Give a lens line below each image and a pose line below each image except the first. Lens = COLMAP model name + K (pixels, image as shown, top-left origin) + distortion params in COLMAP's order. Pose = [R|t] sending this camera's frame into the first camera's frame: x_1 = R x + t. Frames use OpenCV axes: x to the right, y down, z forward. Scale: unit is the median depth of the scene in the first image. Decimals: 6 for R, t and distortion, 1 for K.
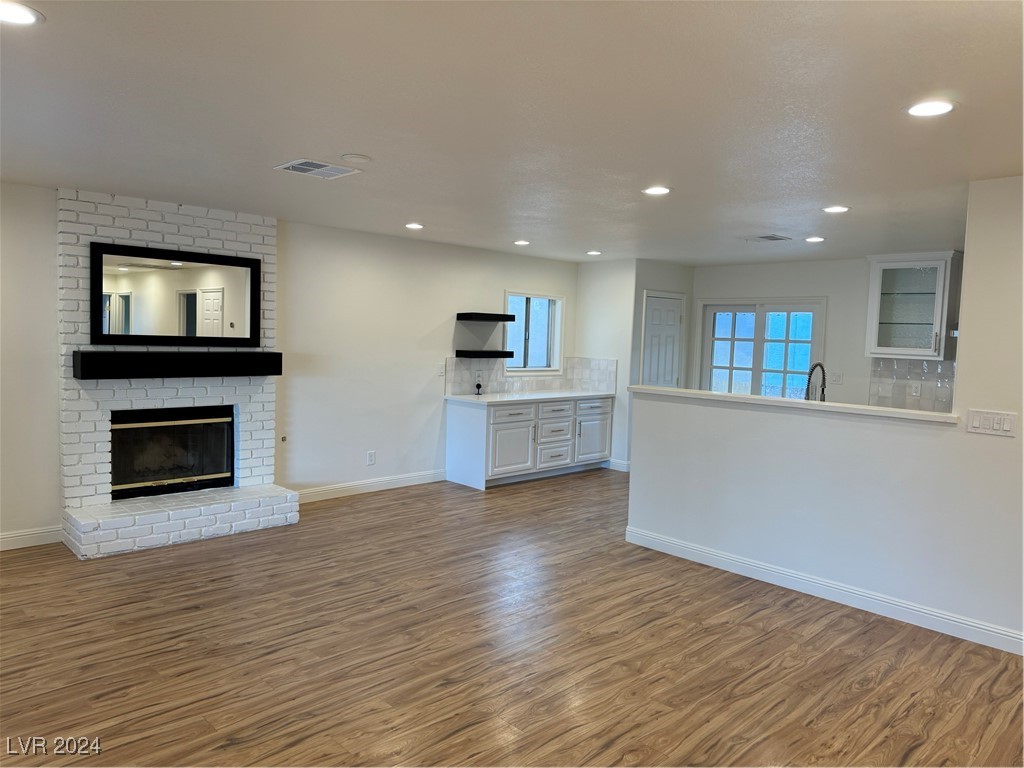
lens RADIAL K [[724.7, 0, 515.3], [0, 724.7, 385.2], [0, 0, 1]] dist [0.057619, -0.071463]
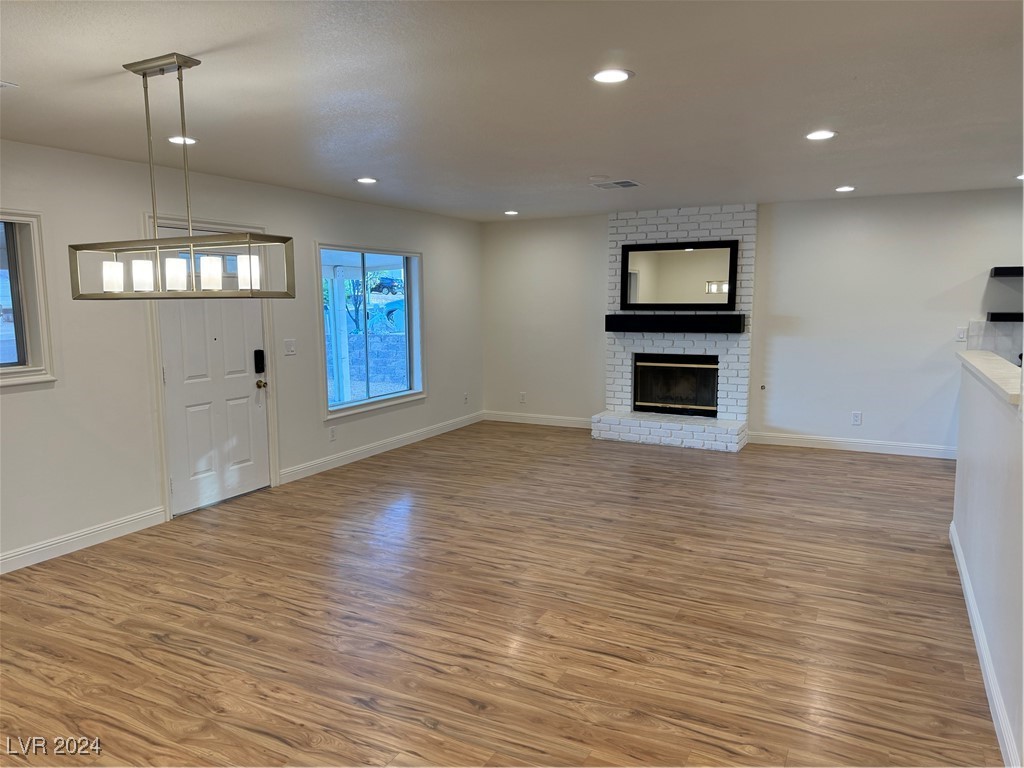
lens RADIAL K [[716.4, 0, 502.9], [0, 716.4, 387.4], [0, 0, 1]] dist [0.121145, -0.150892]
pose [[0.309740, 0.085706, -0.946951, 0.829124], [-0.054297, 0.995898, 0.072376, 0.012641], [0.949270, 0.028999, 0.313123, 0.267347]]
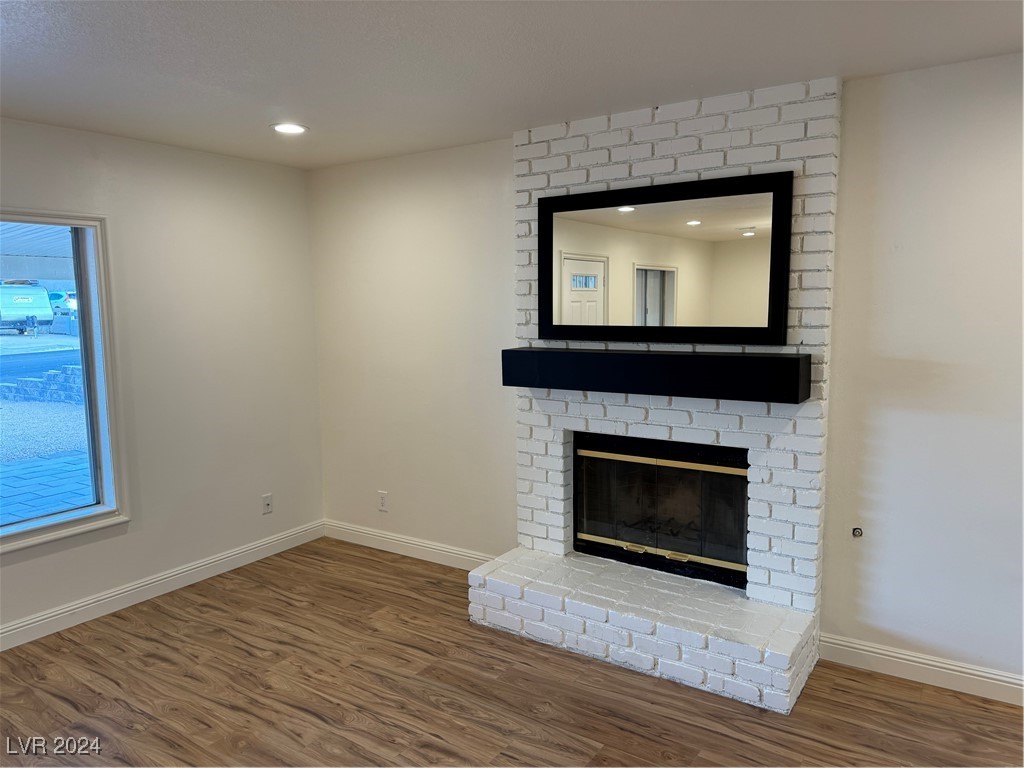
lens RADIAL K [[716.1, 0, 510.7], [0, 716.1, 388.5], [0, 0, 1]] dist [0.163379, -0.318010]
pose [[0.209925, 0.079473, -0.974482, 0.128999], [-0.054564, 0.996090, 0.069481, -0.053925], [0.976194, 0.038586, 0.213441, 0.807091]]
